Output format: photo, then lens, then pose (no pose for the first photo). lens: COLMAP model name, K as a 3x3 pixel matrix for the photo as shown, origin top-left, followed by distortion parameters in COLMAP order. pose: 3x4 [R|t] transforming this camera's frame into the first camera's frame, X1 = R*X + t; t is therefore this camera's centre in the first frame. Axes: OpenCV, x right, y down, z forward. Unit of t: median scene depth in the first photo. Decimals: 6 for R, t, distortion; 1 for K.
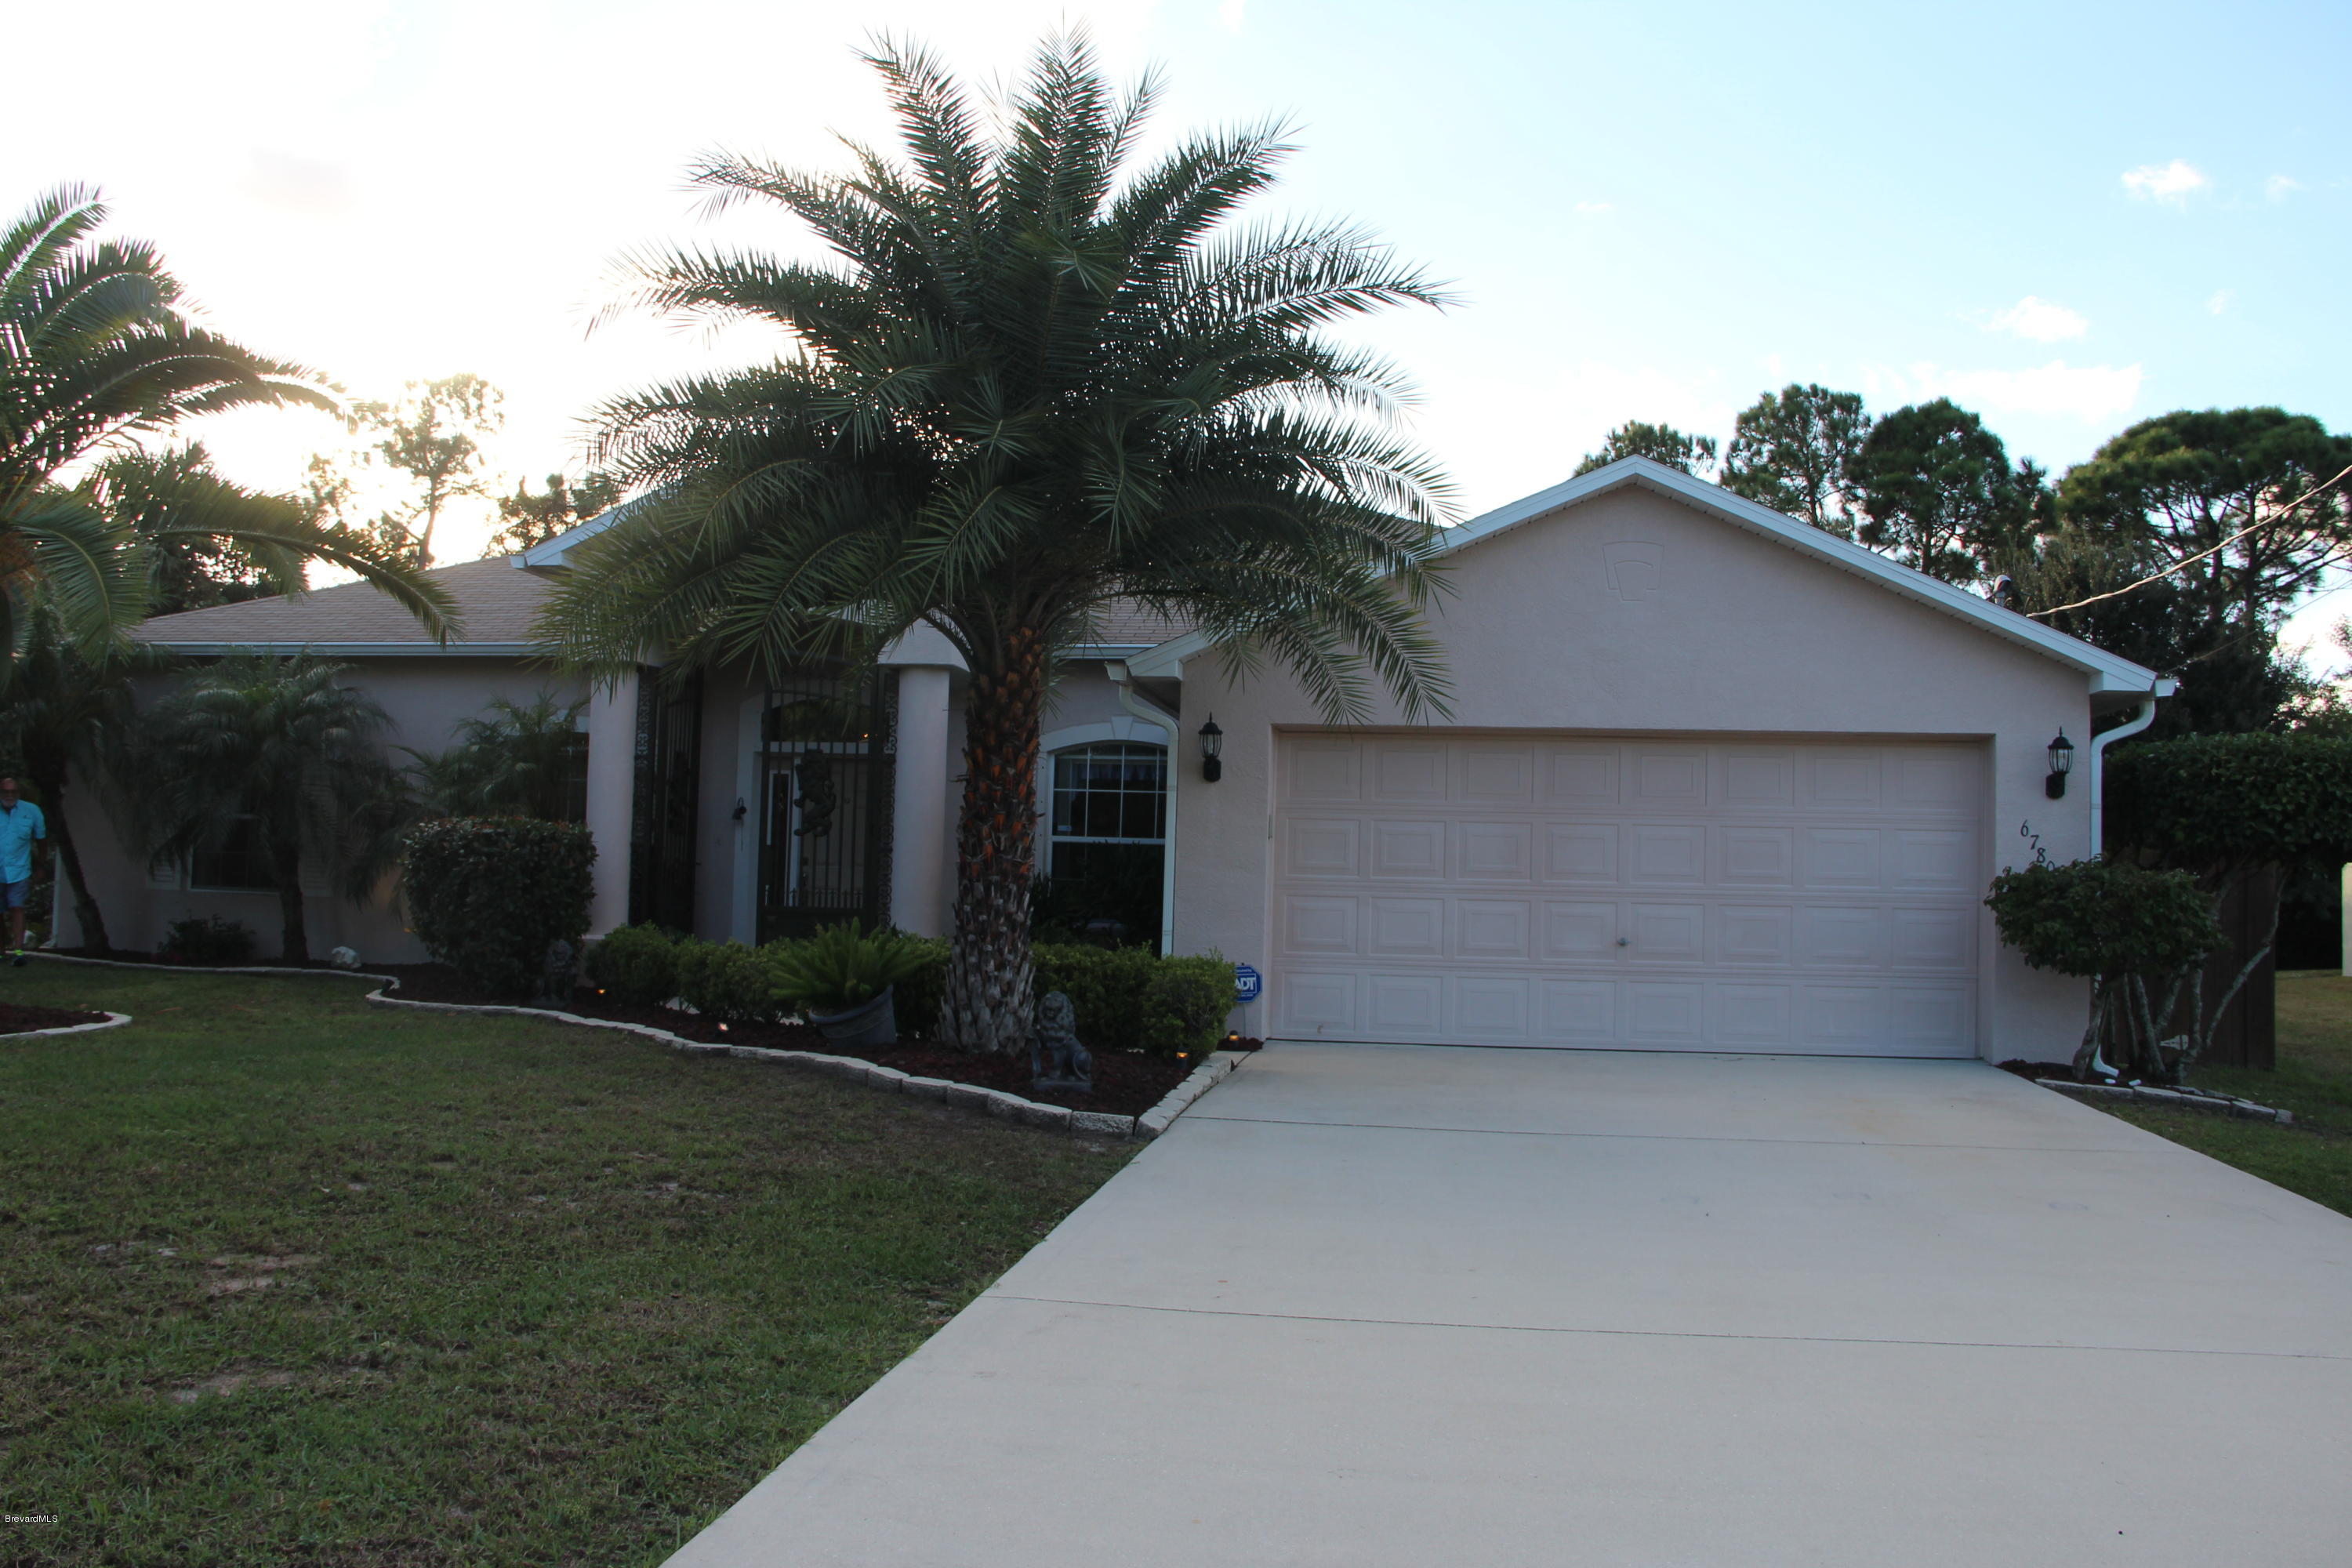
lens RADIAL K [[1921.6, 0, 1176.0], [0, 1921.6, 784.0], [0, 0, 1]] dist [-0.174523, 0.119487]
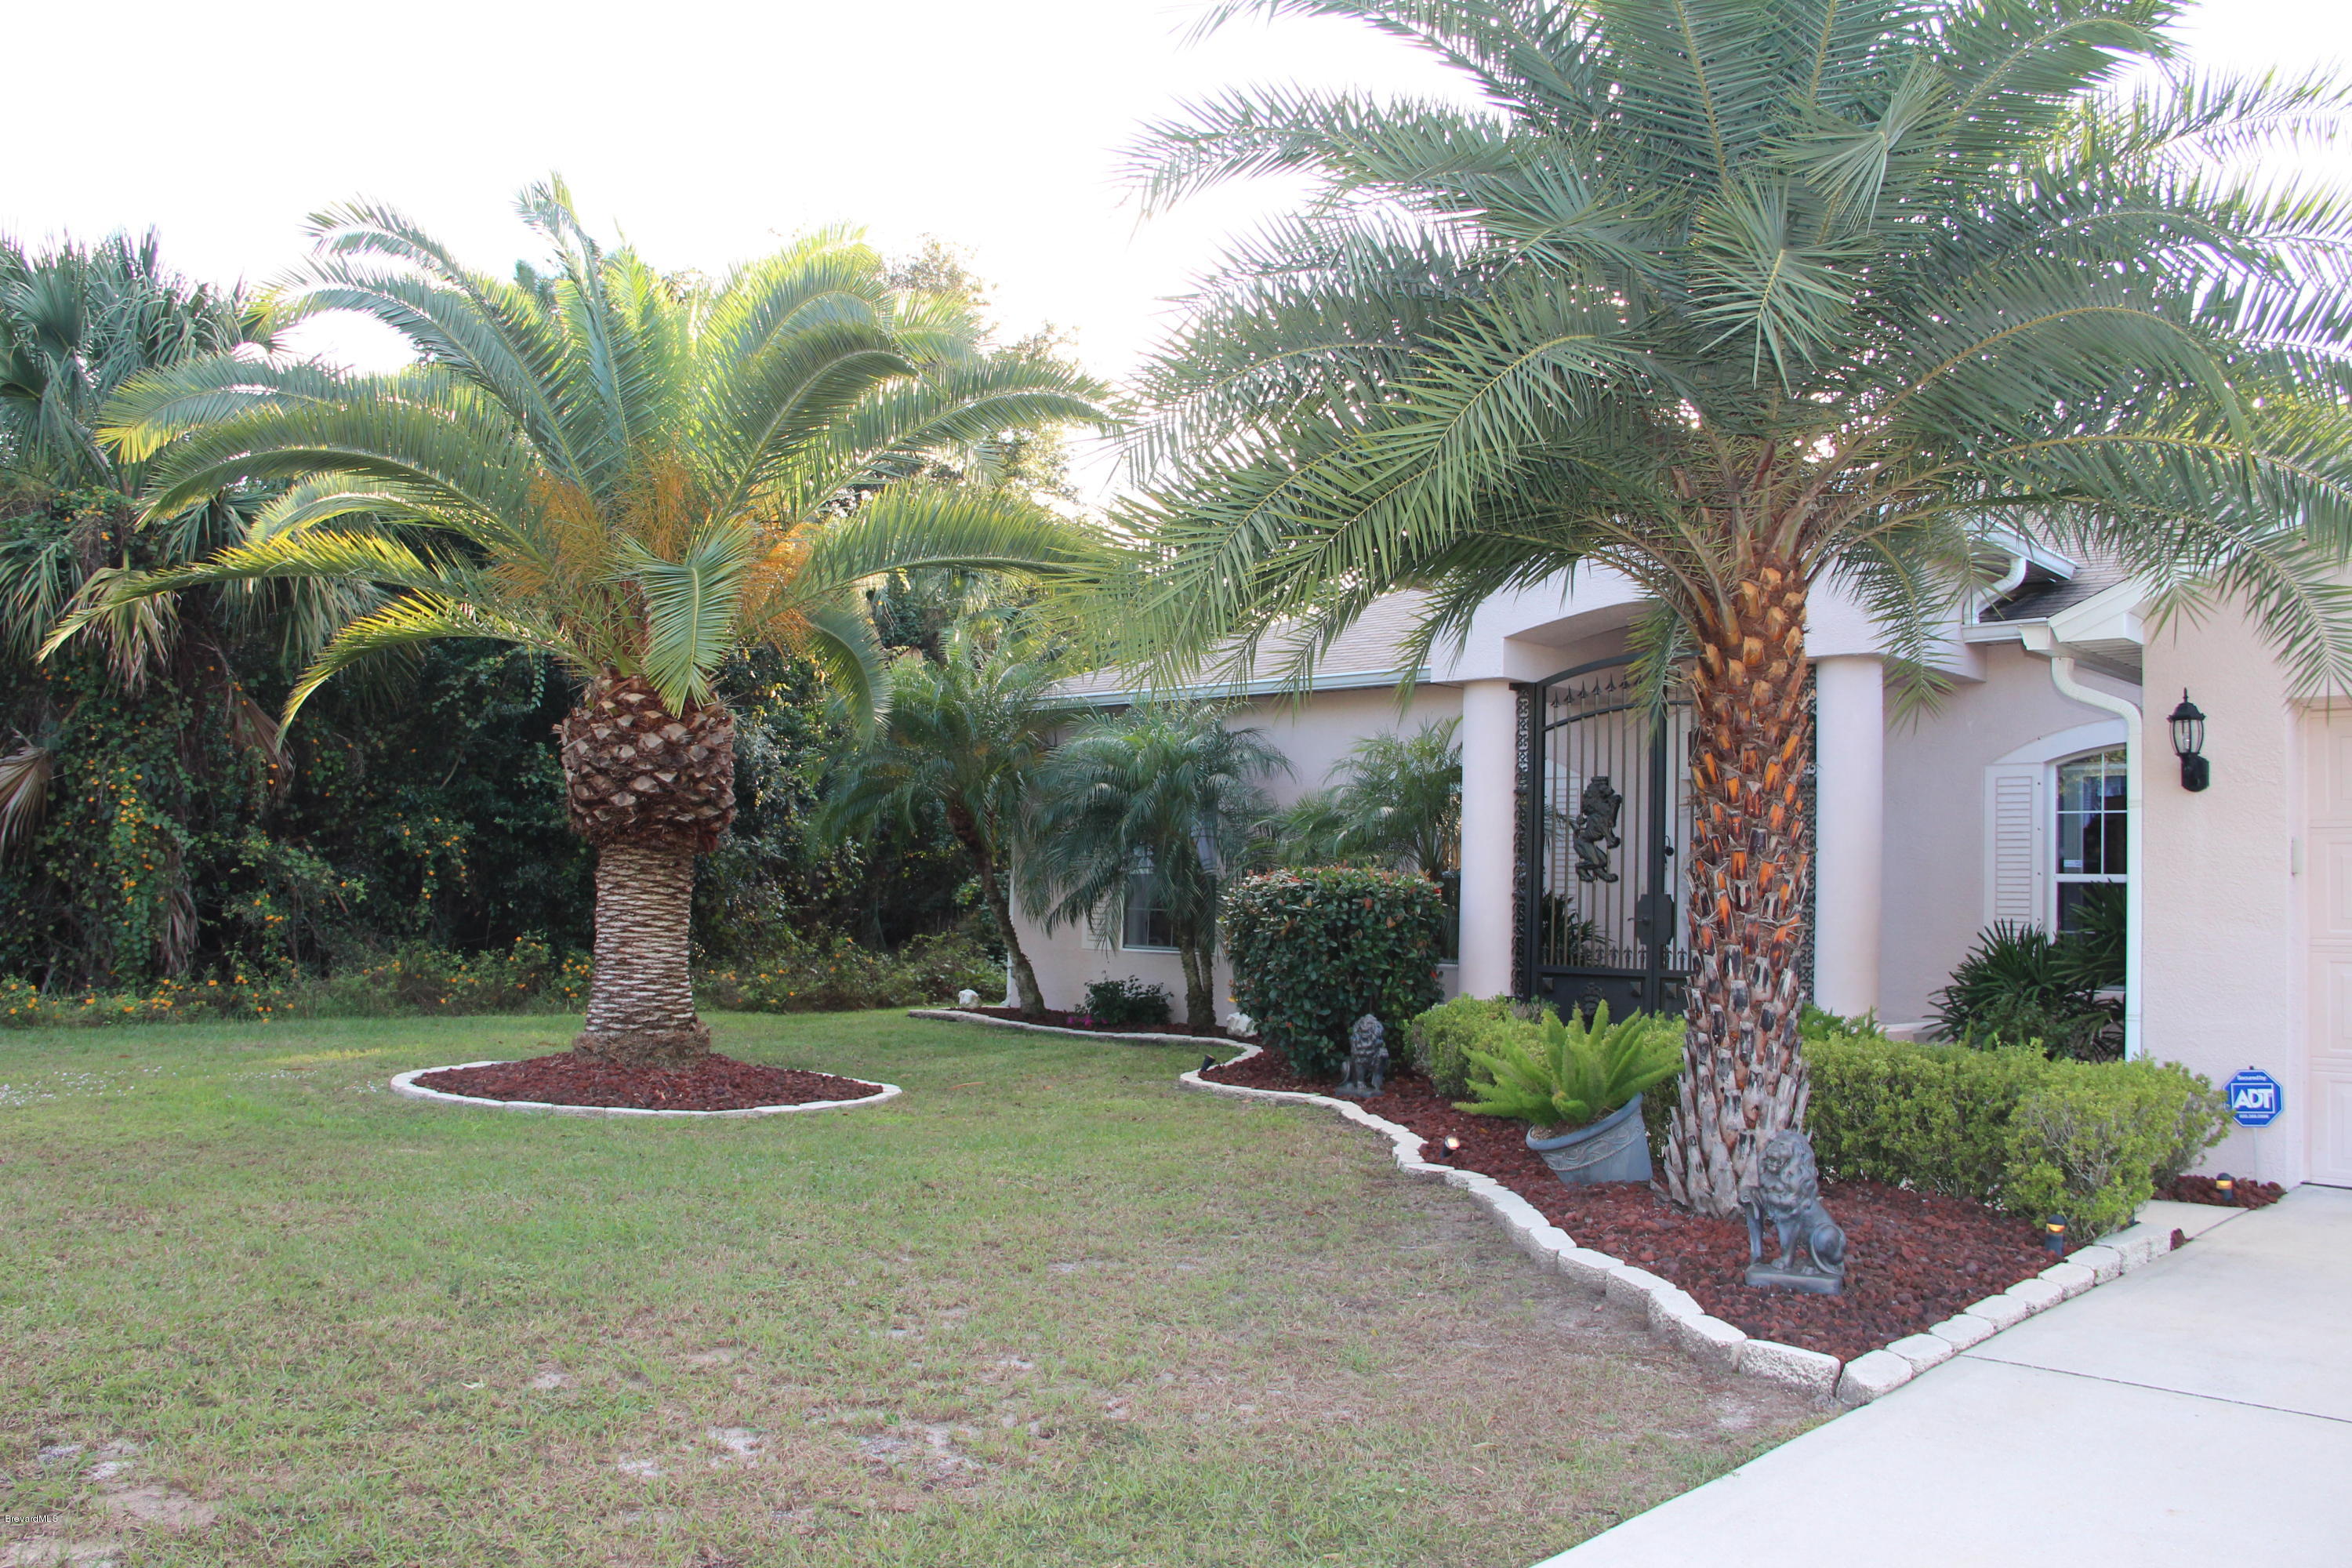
lens RADIAL K [[1921.6, 0, 1176.0], [0, 1921.6, 784.0], [0, 0, 1]] dist [-0.174523, 0.119487]
pose [[0.812821, -0.043676, -0.580874, 0.111497], [0.030905, 0.999014, -0.031871, 0.006100], [0.581693, 0.007954, 0.813370, 0.301911]]
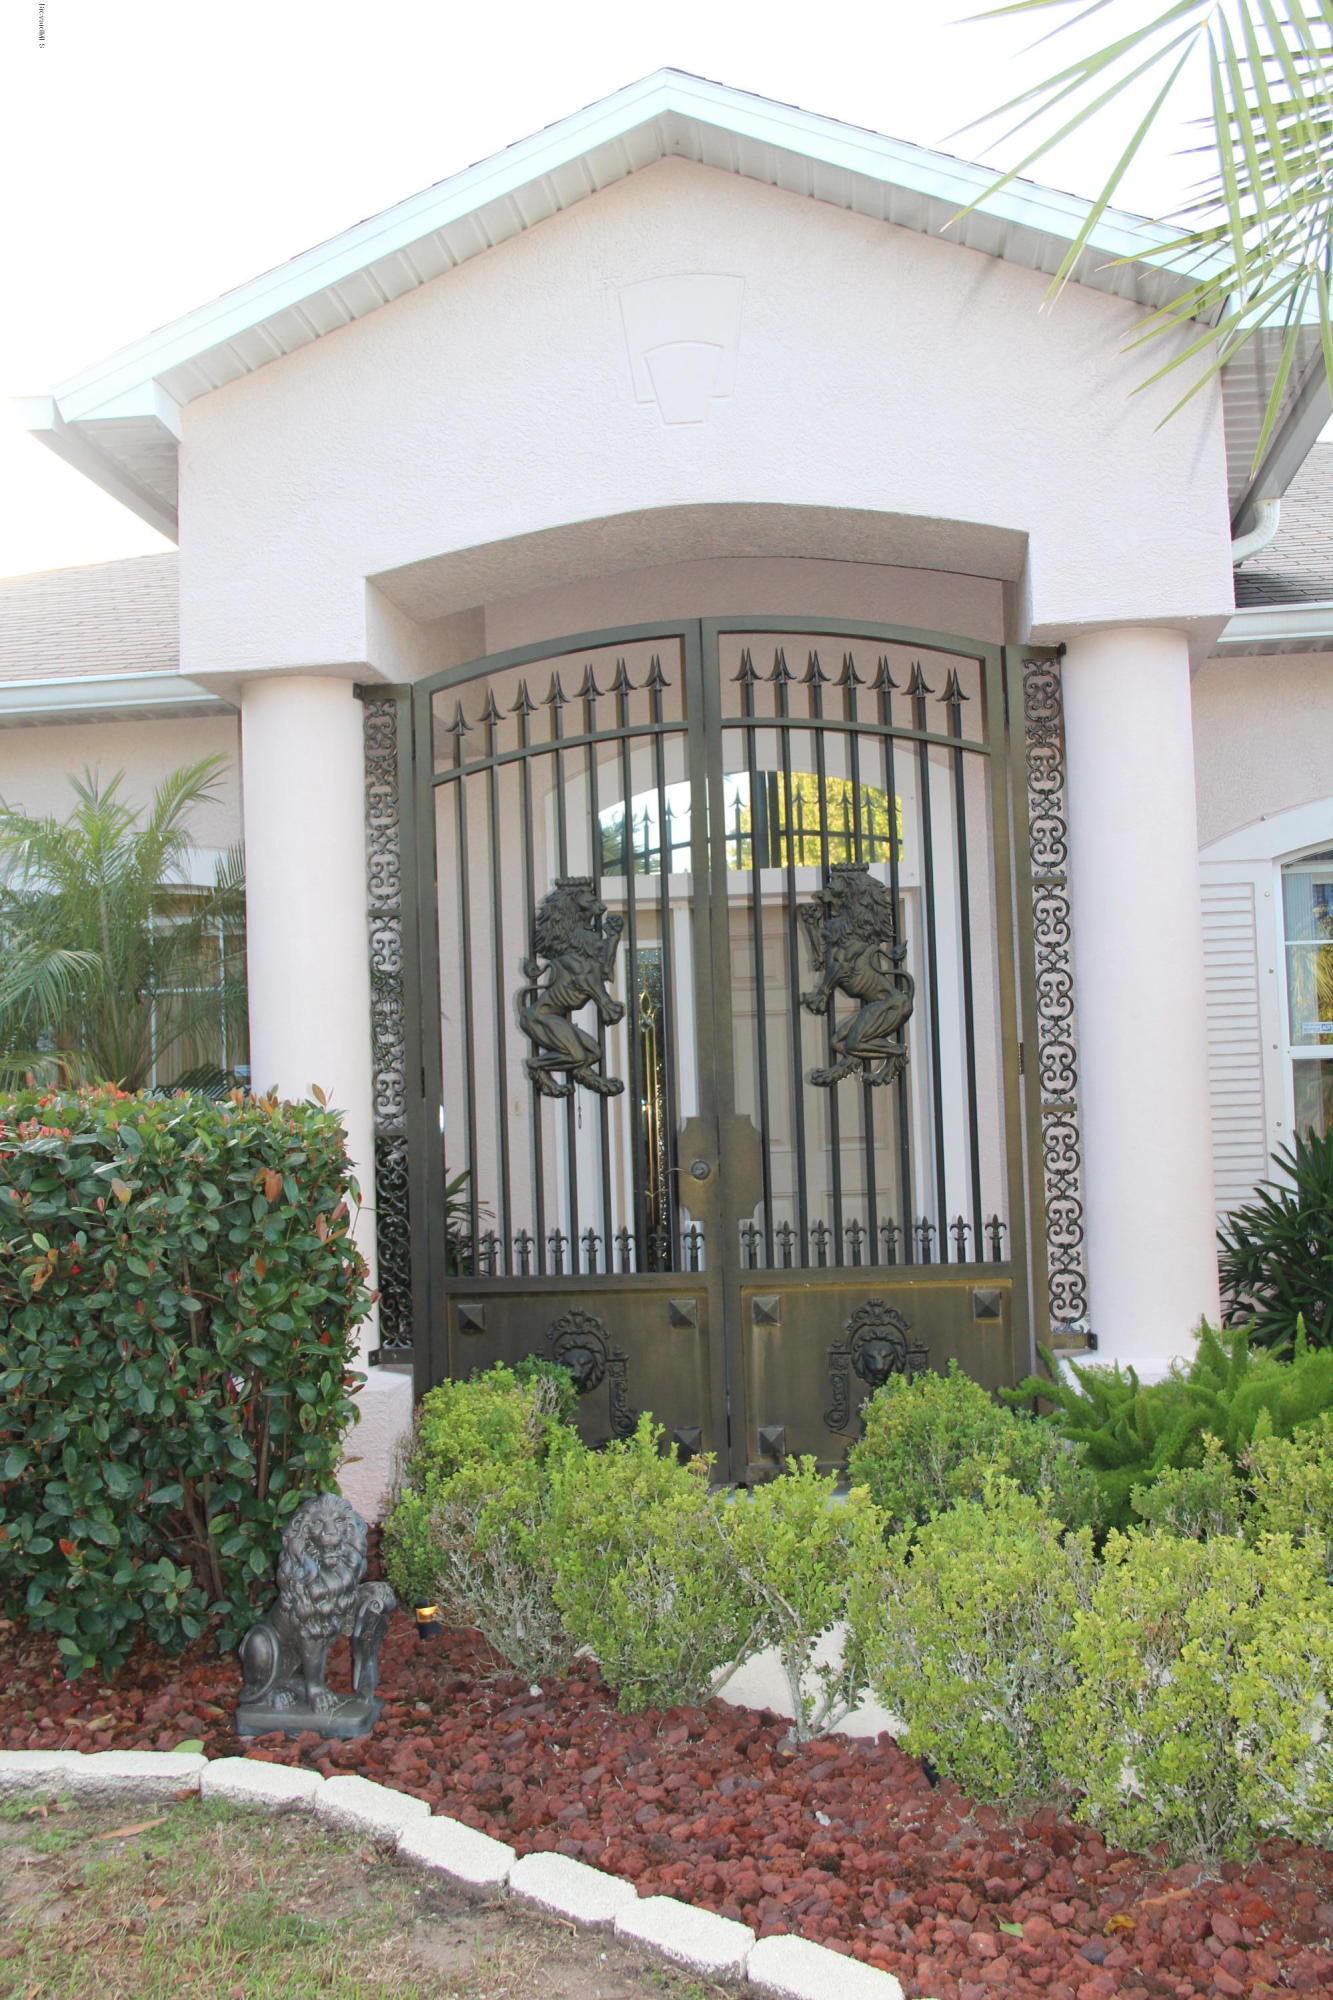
lens RADIAL K [[2043.4, 0, 666.5], [0, 2043.4, 1000.0], [0, 0, 1]] dist [-0.015224, -0.009969]
pose [[0.997914, -0.062852, 0.014714, -0.308650], [0.062785, 0.998015, 0.004954, 0.007036], [-0.014996, -0.004020, 0.999879, 0.767572]]
